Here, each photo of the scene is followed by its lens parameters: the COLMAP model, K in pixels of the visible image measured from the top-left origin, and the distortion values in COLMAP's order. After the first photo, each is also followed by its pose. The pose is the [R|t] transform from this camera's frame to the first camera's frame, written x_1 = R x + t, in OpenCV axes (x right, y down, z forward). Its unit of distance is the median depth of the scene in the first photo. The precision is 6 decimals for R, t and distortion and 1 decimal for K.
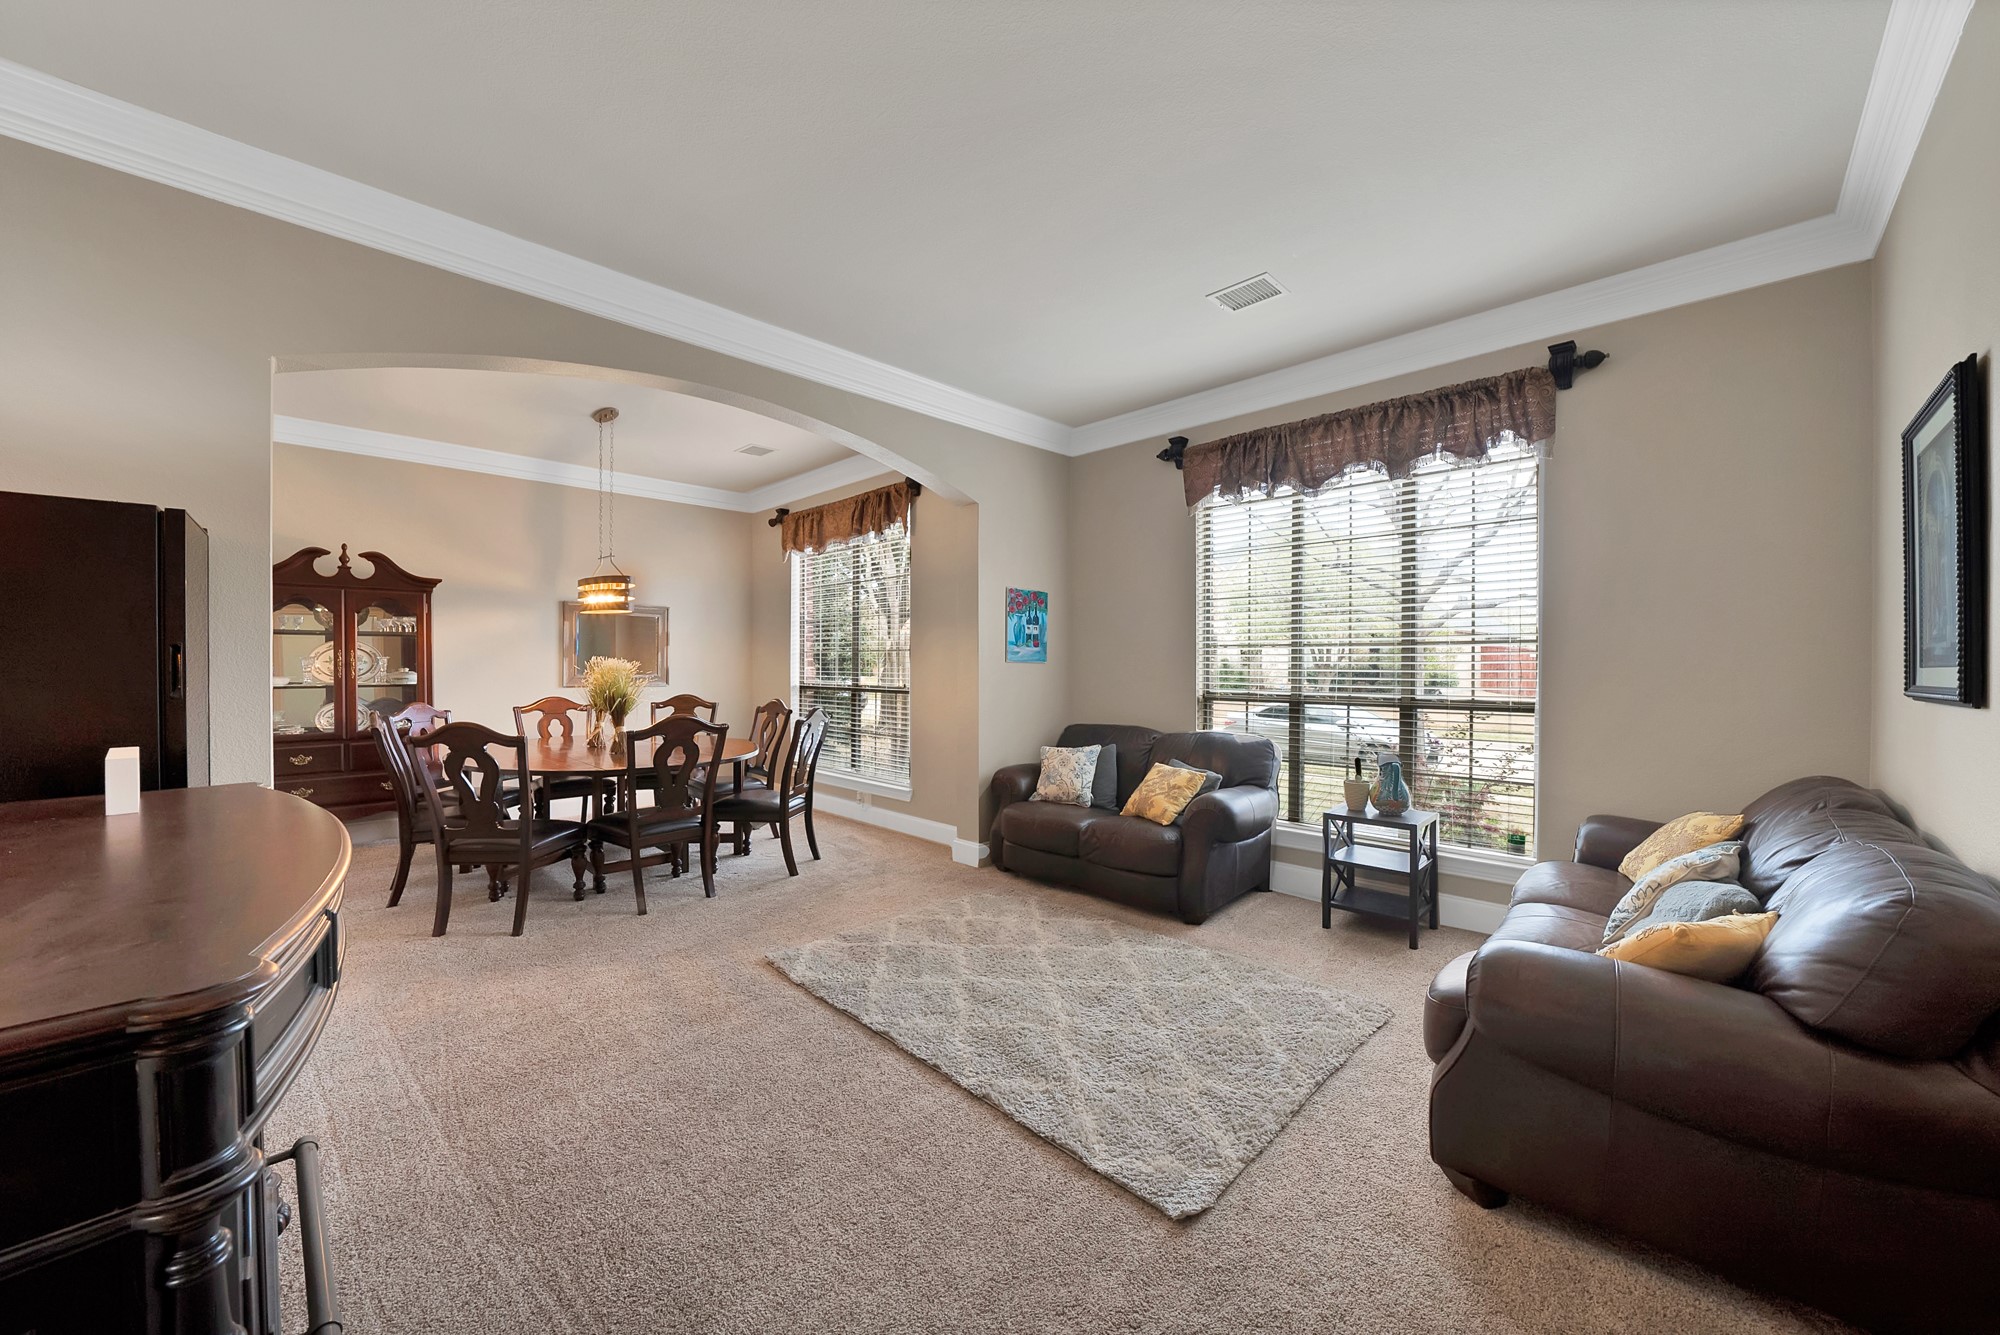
lens RADIAL K [[732.8, 0, 1010.2], [0, 732.8, 675.0], [0, 0, 1]] dist [-0.018895, 0.001615]
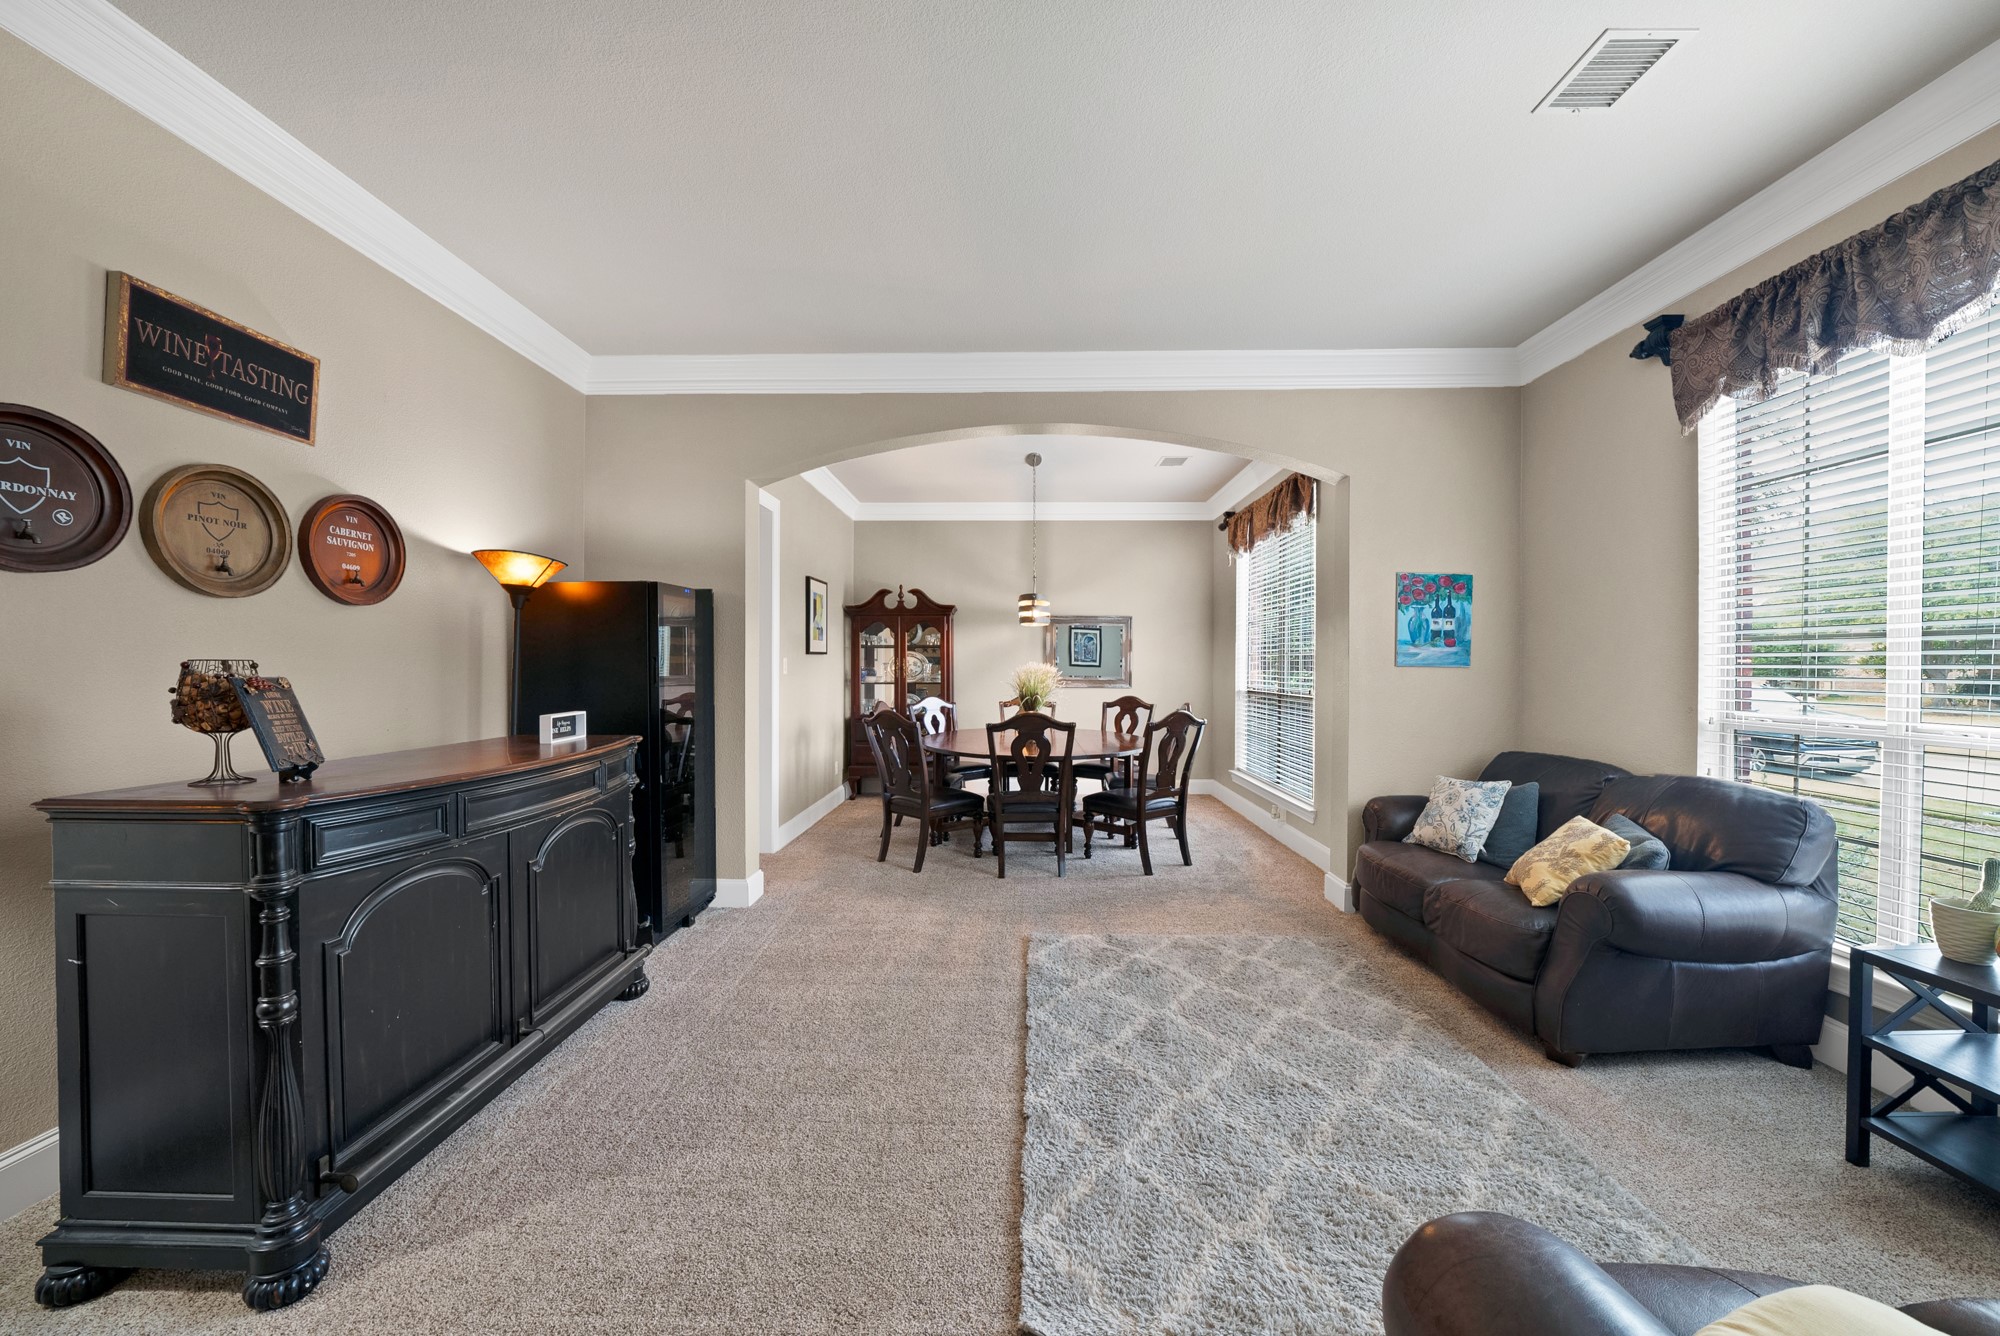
lens RADIAL K [[732.8, 0, 1010.2], [0, 732.8, 675.5], [0, 0, 1]] dist [-0.018895, 0.001615]
pose [[0.685459, 0.008442, -0.728062, 0.316336], [-0.011600, 0.999932, 0.000674, -0.003320], [0.728019, 0.007983, 0.685511, 0.156345]]
